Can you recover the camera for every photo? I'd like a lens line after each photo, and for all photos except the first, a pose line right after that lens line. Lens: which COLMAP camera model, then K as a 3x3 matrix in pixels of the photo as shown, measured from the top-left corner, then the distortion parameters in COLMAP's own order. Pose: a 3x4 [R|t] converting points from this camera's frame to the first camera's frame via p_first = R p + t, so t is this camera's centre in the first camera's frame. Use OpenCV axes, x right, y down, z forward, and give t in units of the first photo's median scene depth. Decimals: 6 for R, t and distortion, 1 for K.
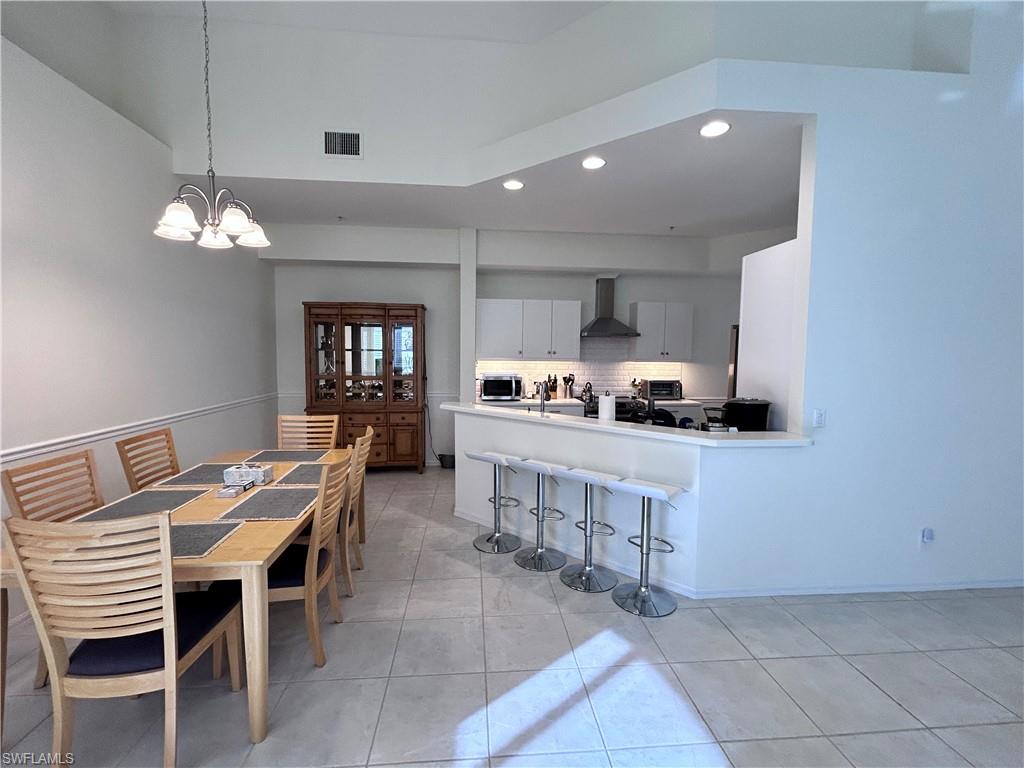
lens RADIAL K [[454.6, 0, 510.3], [0, 454.6, 378.8], [0, 0, 1]] dist [0.001669, -0.000588]
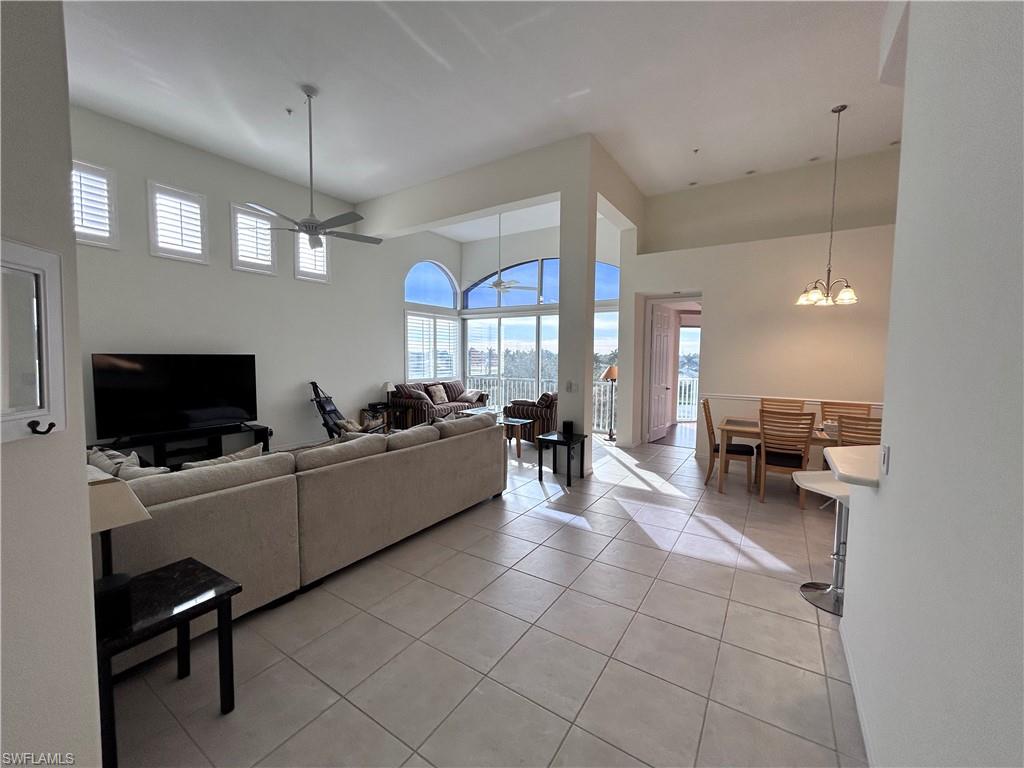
lens RADIAL K [[414.6, 0, 506.4], [0, 414.6, 381.6], [0, 0, 1]] dist [0.000743, 0.000732]
pose [[-0.625068, 0.031684, -0.779927, 1.070402], [-0.066356, 0.993402, 0.093537, -0.027055], [0.777745, 0.110220, -0.618841, 0.686100]]
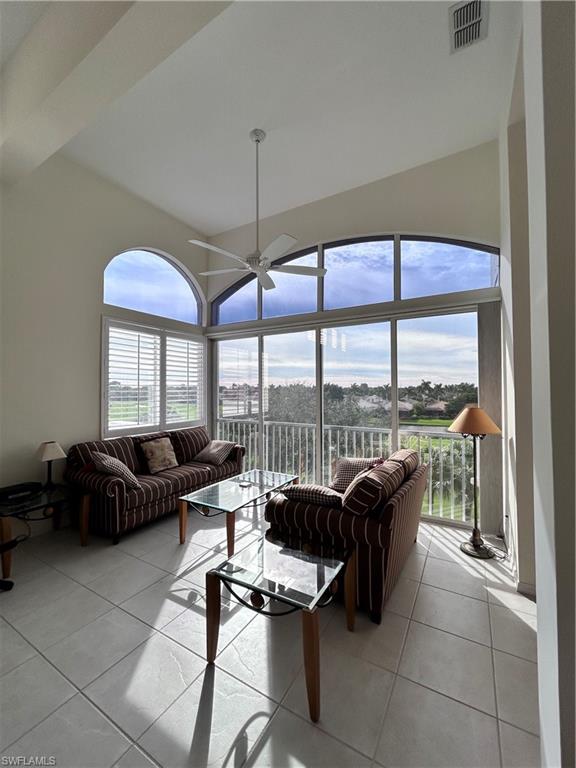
lens RADIAL K [[310.9, 0, 292.4], [0, 310.9, 381.4], [0, 0, 1]] dist [0.000743, 0.000732]
pose [[-0.572074, -0.028813, -0.819696, 0.135216], [-0.055779, 0.998436, 0.003833, 0.007389], [0.818303, 0.047915, -0.572786, -0.060119]]
